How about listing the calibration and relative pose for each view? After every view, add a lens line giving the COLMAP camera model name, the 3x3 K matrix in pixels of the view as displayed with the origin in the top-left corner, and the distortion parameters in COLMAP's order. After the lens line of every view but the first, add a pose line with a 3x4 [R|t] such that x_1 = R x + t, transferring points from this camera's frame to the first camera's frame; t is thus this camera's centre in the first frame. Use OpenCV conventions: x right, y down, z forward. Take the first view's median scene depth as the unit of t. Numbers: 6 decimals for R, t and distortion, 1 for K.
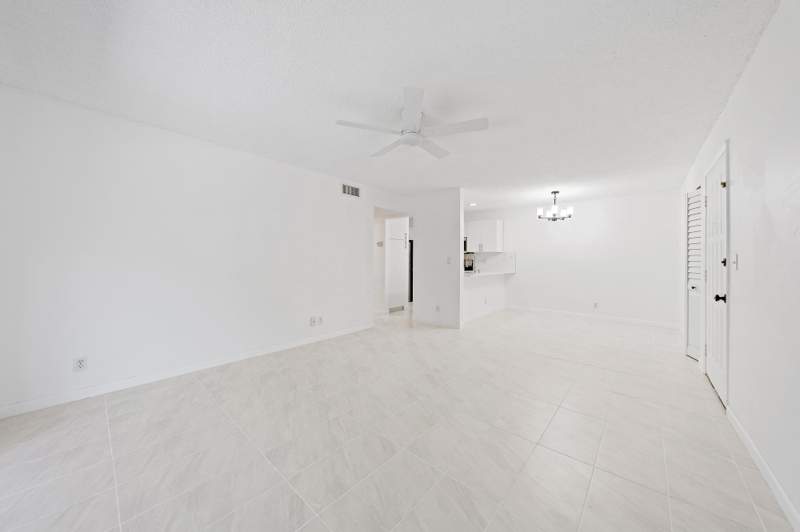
lens RADIAL K [[270.4, 0, 399.7], [0, 270.4, 265.2], [0, 0, 1]] dist [0.000980, 0.000145]
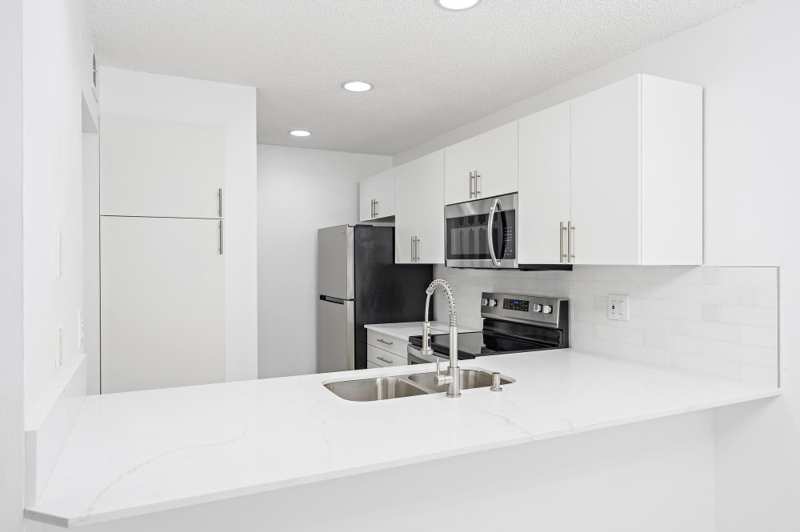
lens RADIAL K [[527.4, 0, 398.9], [0, 527.4, 266.5], [0, 0, 1]] dist [-0.007518, 0.000435]
pose [[0.918934, -0.008796, -0.394314, 0.340145], [0.003518, 0.999894, -0.014107, -0.043003], [0.394396, 0.011576, 0.918867, 0.617964]]
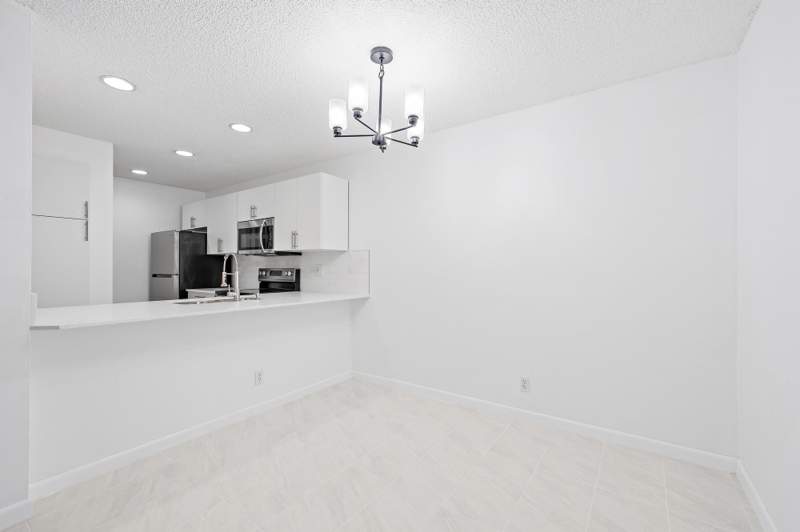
lens RADIAL K [[330.5, 0, 405.1], [0, 330.5, 267.9], [0, 0, 1]] dist [-0.013586, -0.000486]
pose [[0.991279, -0.010089, 0.131392, 0.408146], [0.012666, 0.999743, -0.018791, -0.008366], [-0.131169, 0.020291, 0.991152, 0.458503]]
